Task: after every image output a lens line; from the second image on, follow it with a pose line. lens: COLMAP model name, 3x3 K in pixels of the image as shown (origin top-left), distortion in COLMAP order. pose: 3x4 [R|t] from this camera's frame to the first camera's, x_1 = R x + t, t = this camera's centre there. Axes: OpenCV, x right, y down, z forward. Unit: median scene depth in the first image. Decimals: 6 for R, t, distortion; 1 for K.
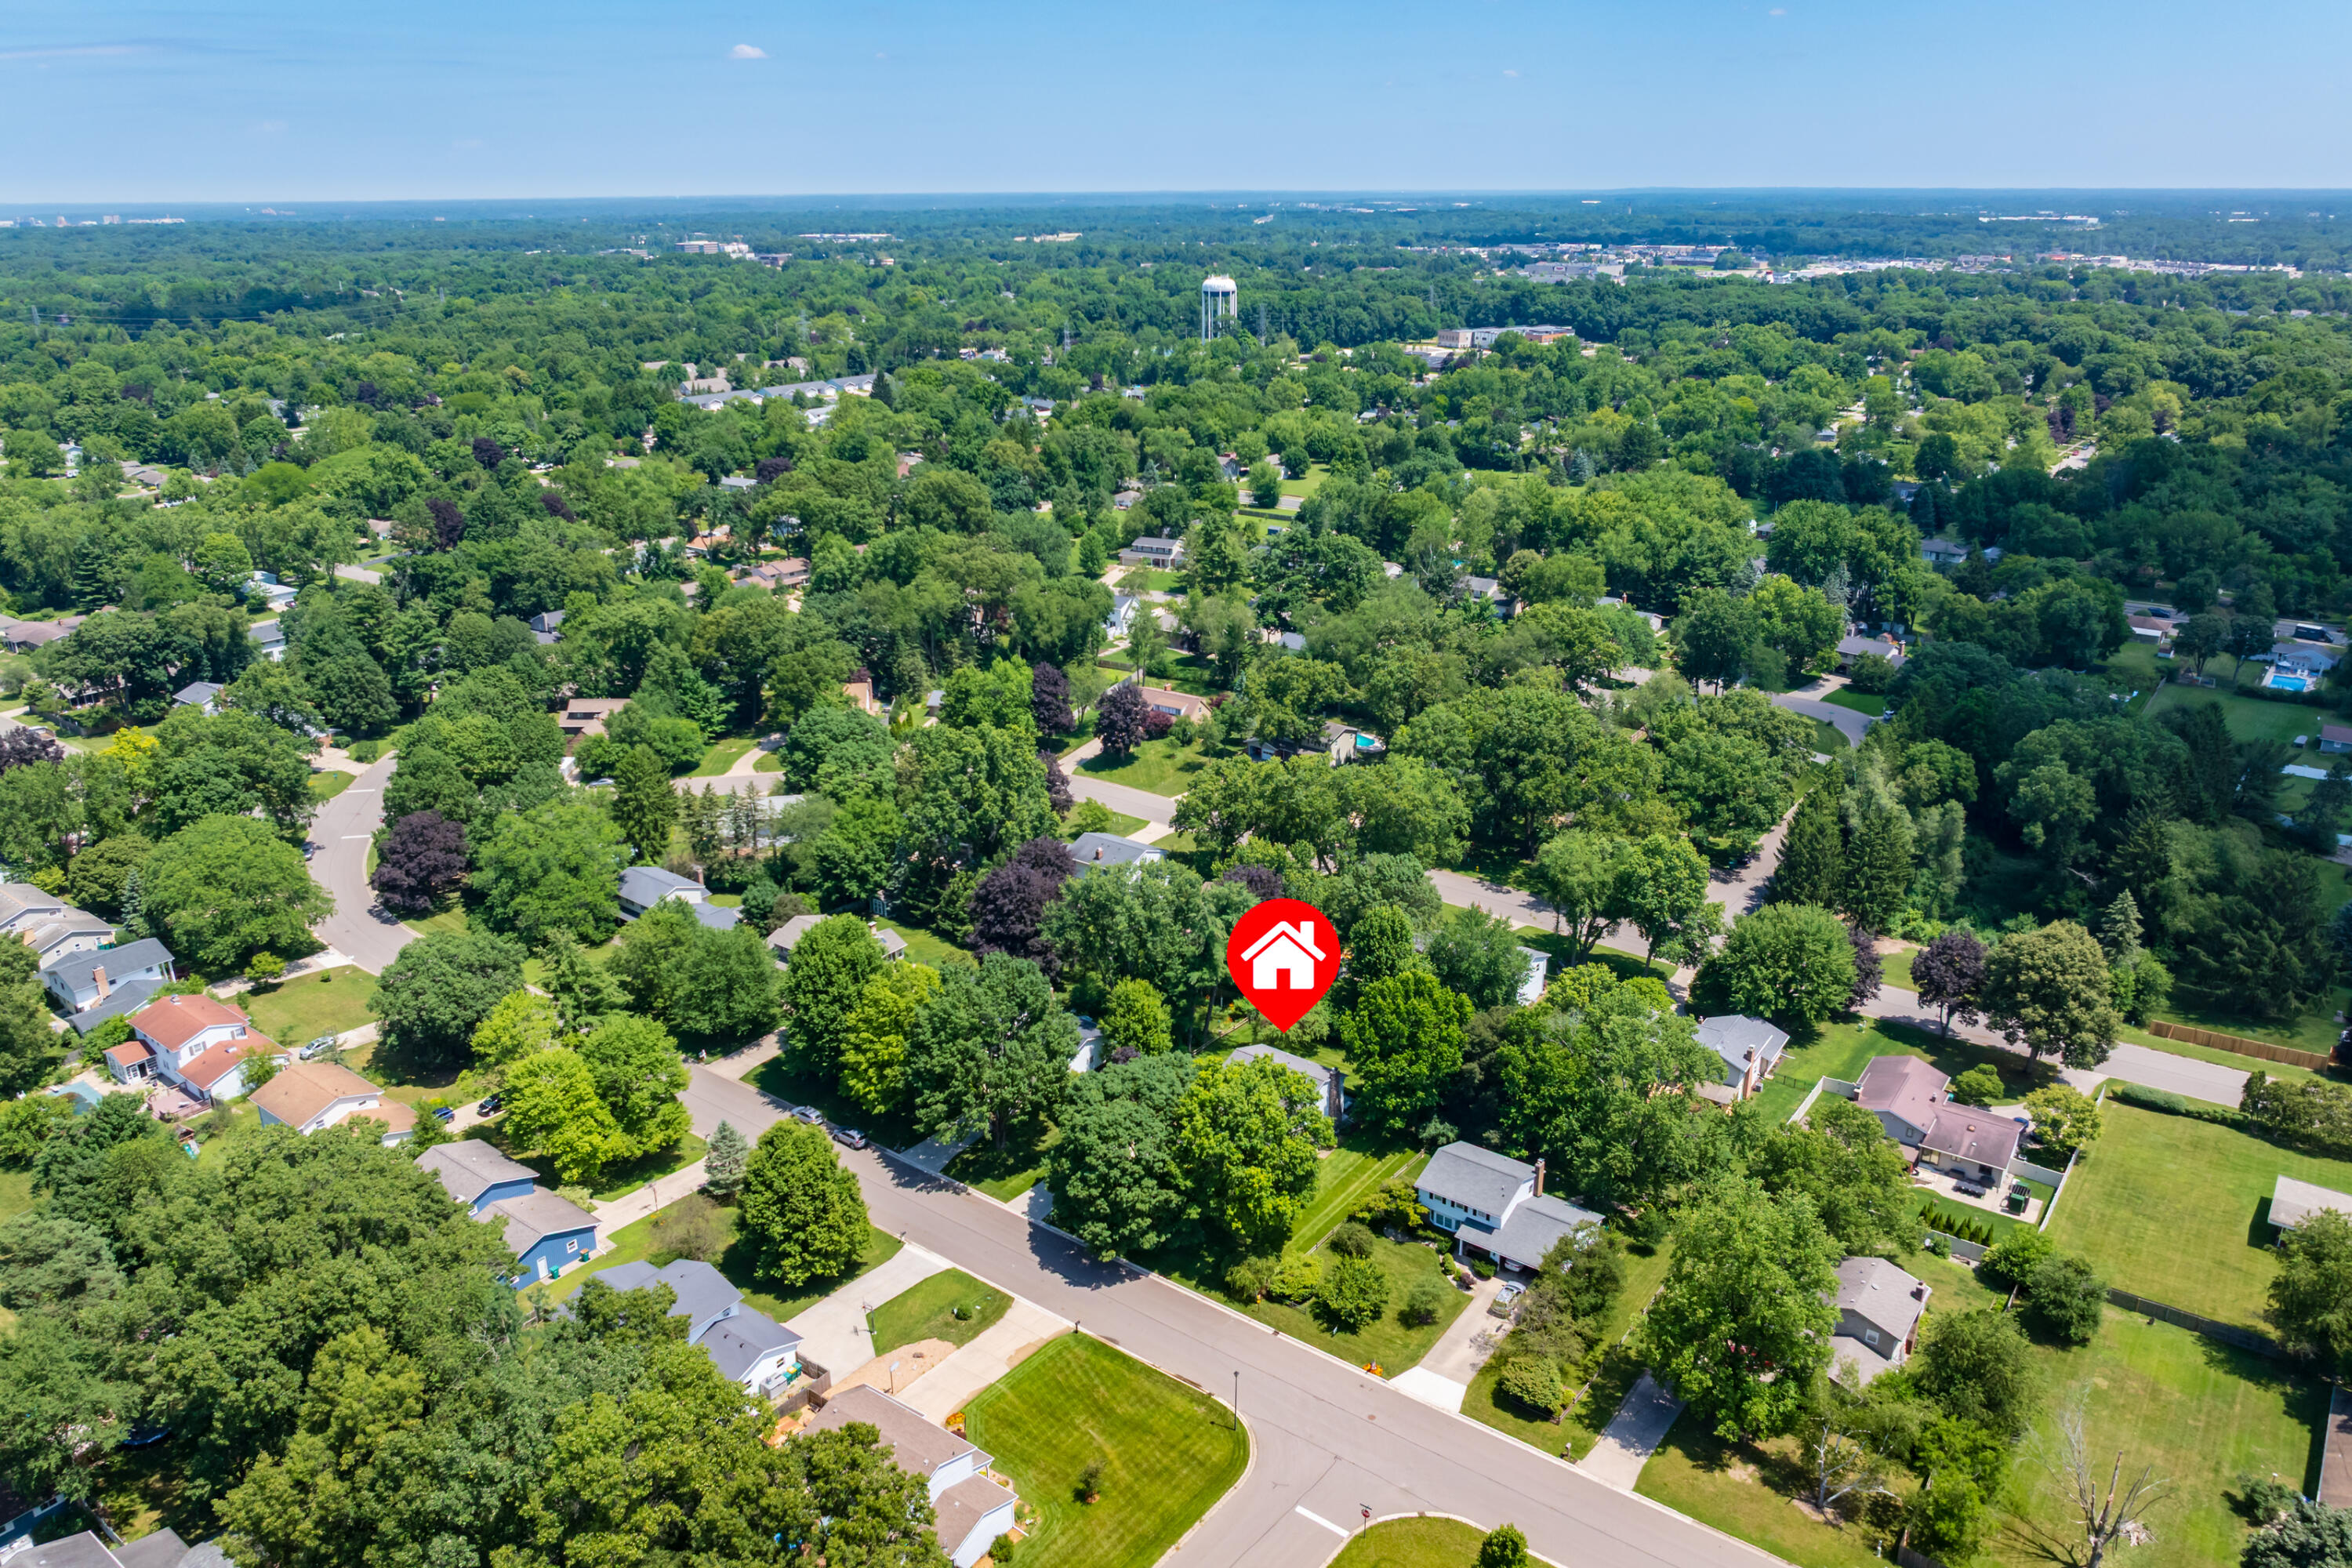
lens RADIAL K [[1665.0, 0, 1188.9], [0, 1665.0, 778.2], [0, 0, 1]] dist [-0.028758, 0.006494]
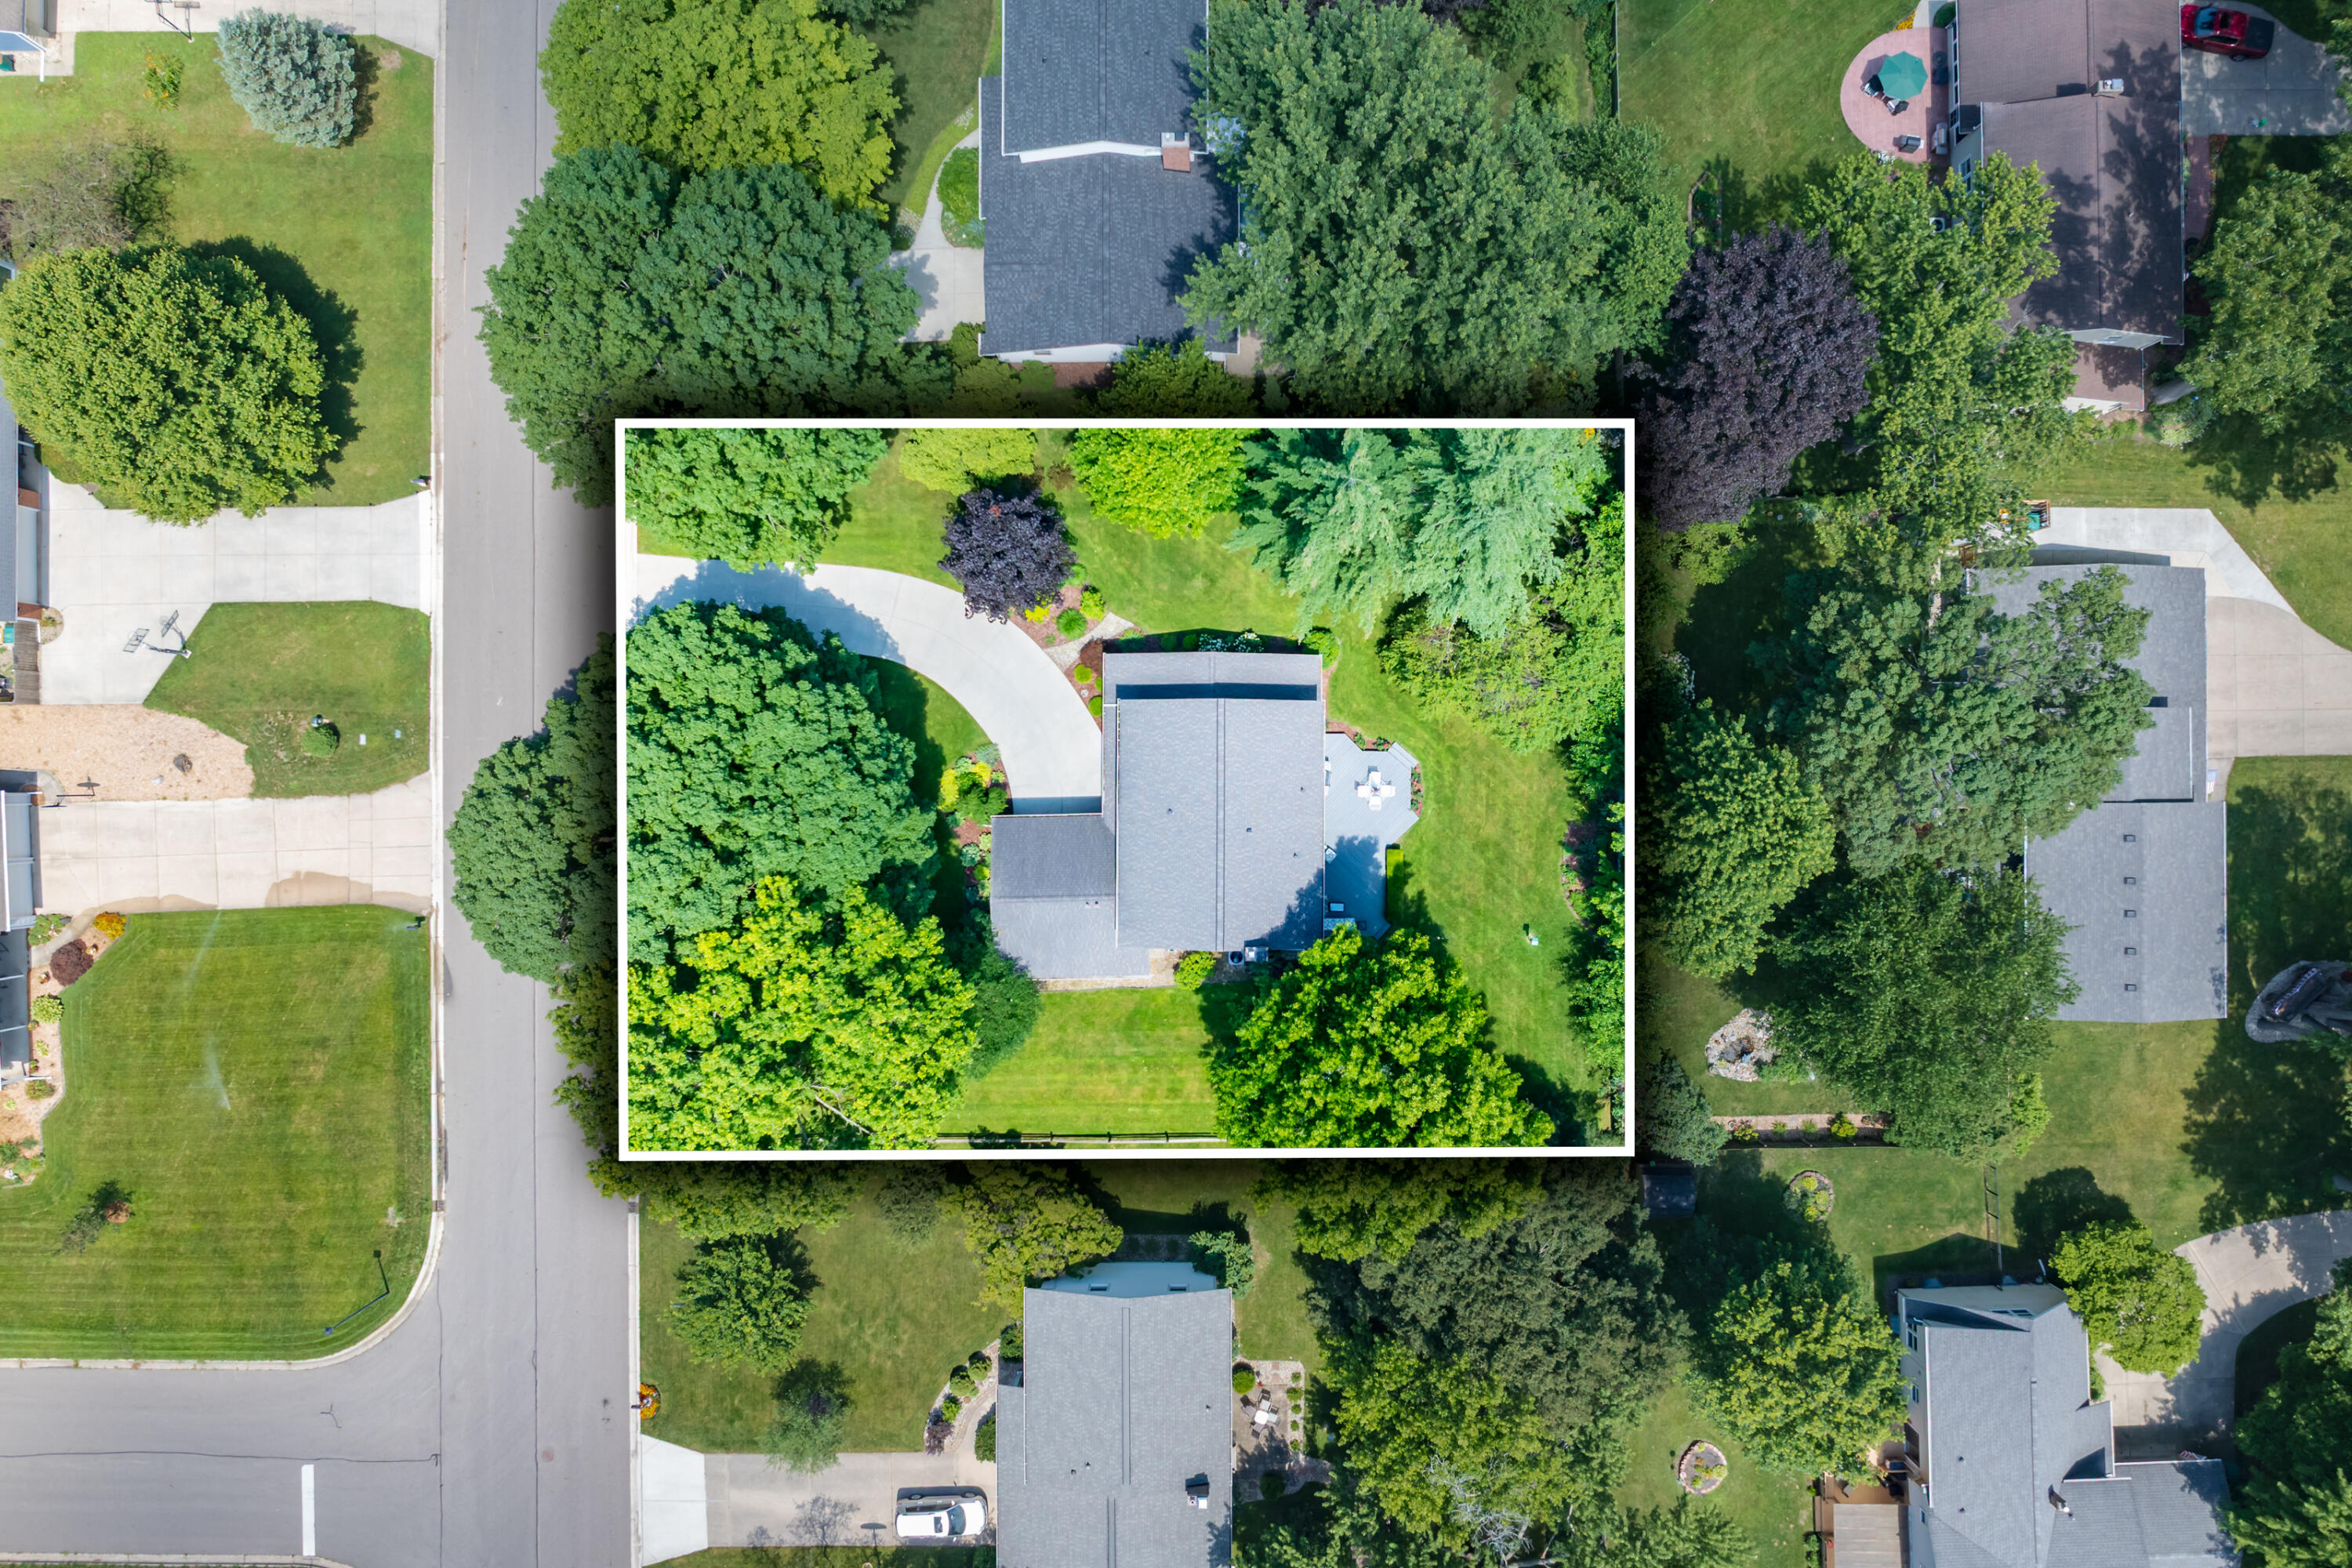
lens RADIAL K [[1665.0, 0, 1188.9], [0, 1665.0, 778.2], [0, 0, 1]] dist [-0.028758, 0.006494]
pose [[0.597513, 0.801823, -0.007668, 0.046537], [-0.264770, 0.206314, 0.941983, -0.242069], [0.756885, -0.560816, 0.335574, 0.916633]]
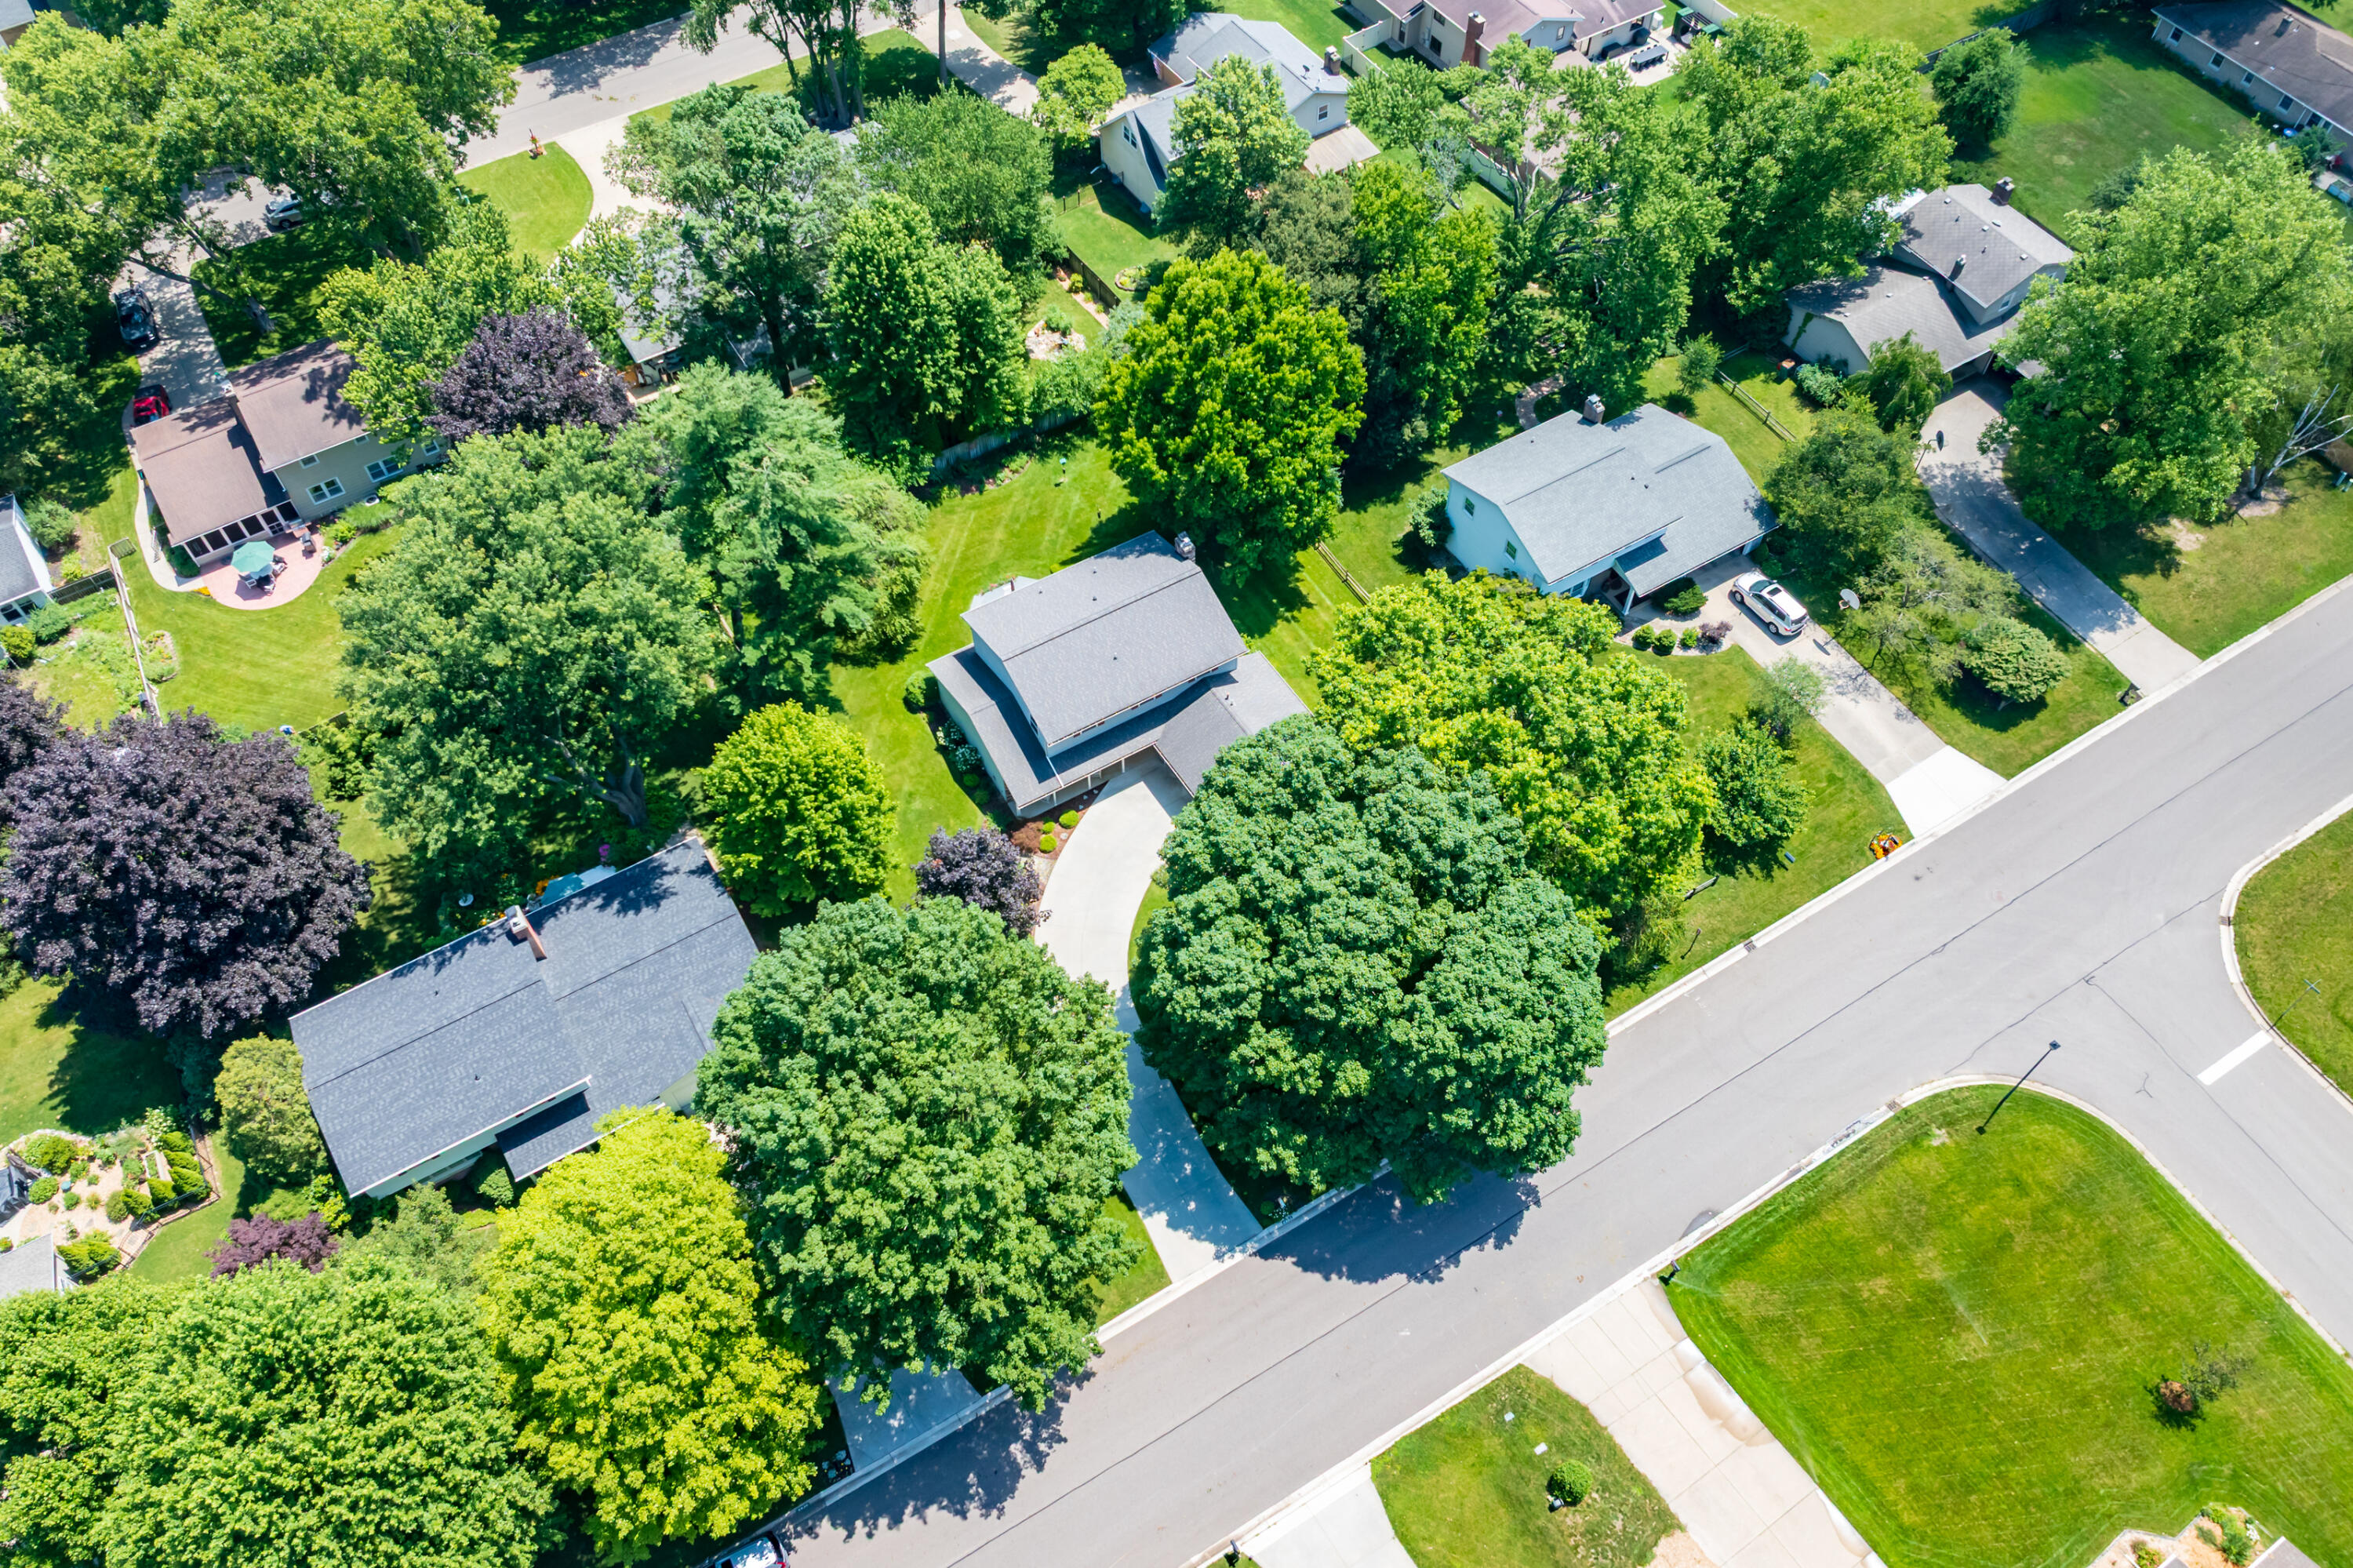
lens RADIAL K [[1737.3, 0, 1184.7], [0, 1737.3, 777.2], [0, 0, 1]] dist [-0.026655, 0.010204]
pose [[0.377178, -0.759467, 0.530044, -0.247074], [0.318355, 0.643760, 0.695862, -0.140927], [-0.869705, -0.093722, 0.484592, 0.787988]]
